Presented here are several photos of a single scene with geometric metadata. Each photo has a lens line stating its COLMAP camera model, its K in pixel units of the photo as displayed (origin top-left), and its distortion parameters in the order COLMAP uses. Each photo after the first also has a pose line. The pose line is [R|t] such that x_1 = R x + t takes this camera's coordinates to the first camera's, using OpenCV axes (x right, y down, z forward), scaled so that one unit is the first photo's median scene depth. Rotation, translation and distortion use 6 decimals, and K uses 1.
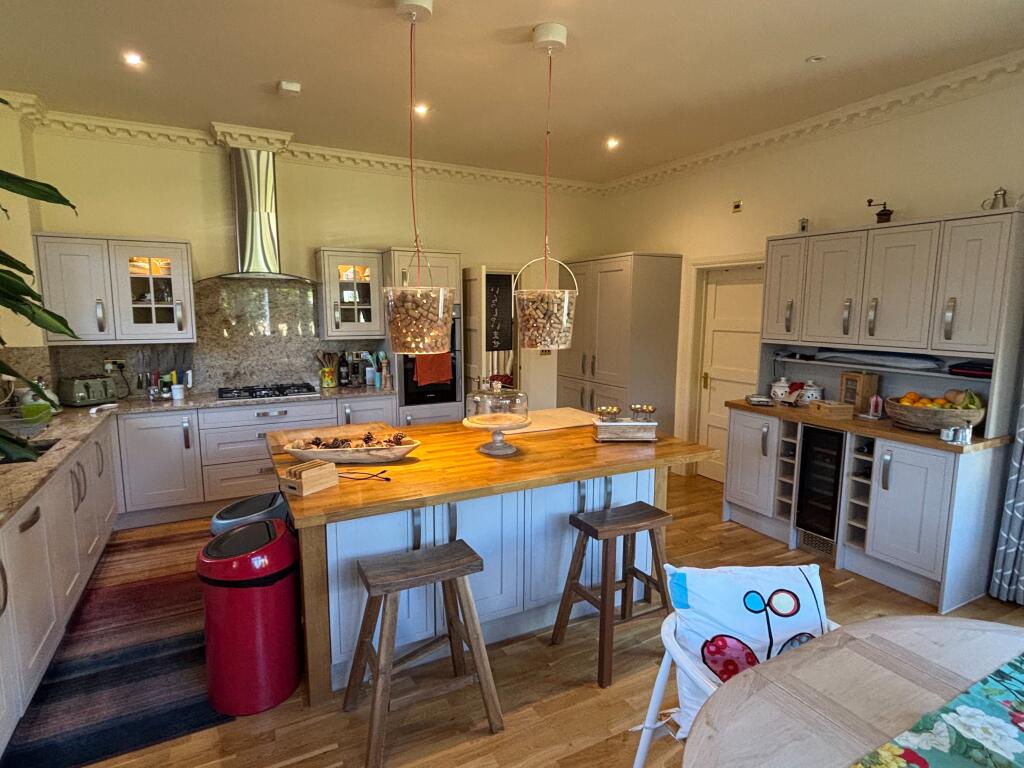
lens RADIAL K [[555.4, 0, 511.8], [0, 555.4, 383.2], [0, 0, 1]] dist [-0.000651, -0.004019]
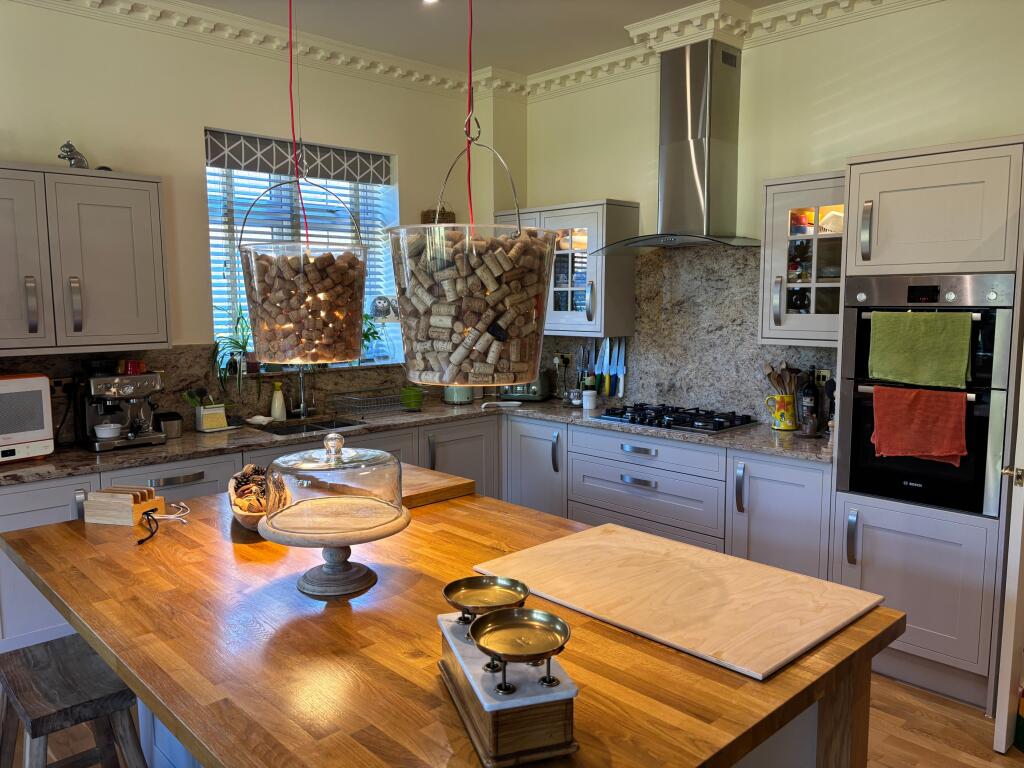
lens RADIAL K [[771.4, 0, 534.8], [0, 771.4, 386.1], [0, 0, 1]] dist [0.026512, -0.013098]
pose [[0.286852, 0.102646, -0.952460, 0.374716], [-0.127516, 0.989487, 0.068233, -0.063103], [0.949450, 0.101882, 0.296925, 0.576337]]
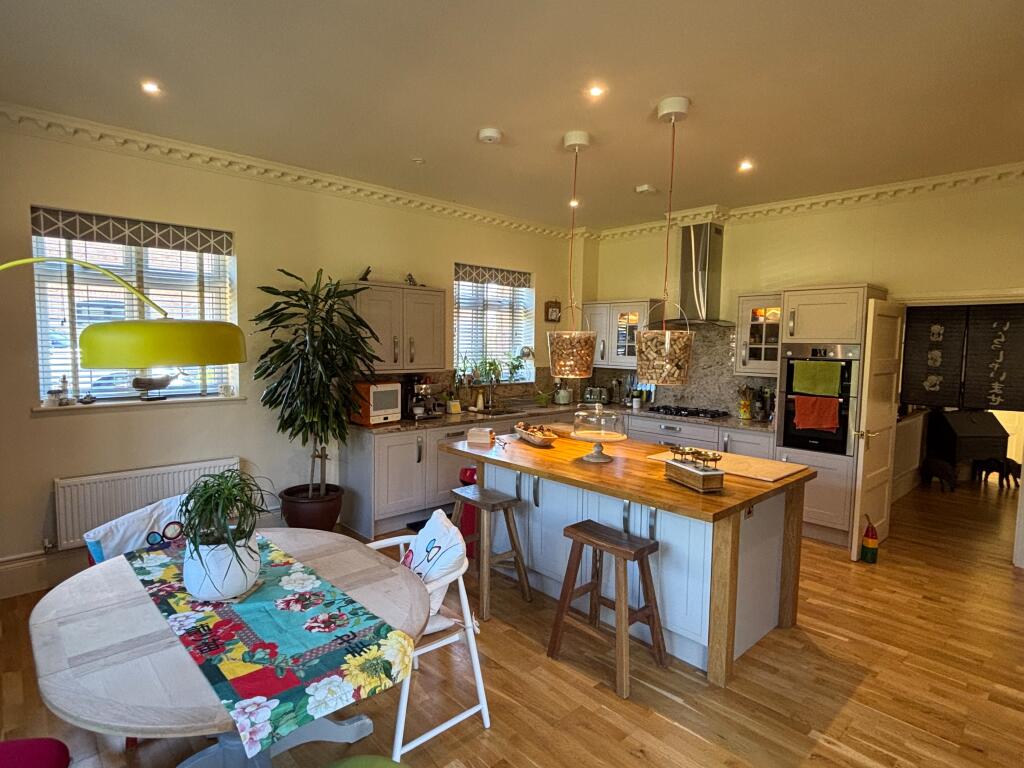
lens RADIAL K [[555.4, 0, 509.1], [0, 555.4, 385.0], [0, 0, 1]] dist [-0.000651, -0.004019]
pose [[0.259018, 0.073615, -0.963063, 0.667585], [-0.146680, 0.988525, 0.036111, -0.032989], [0.954670, 0.131909, 0.266843, 0.274571]]
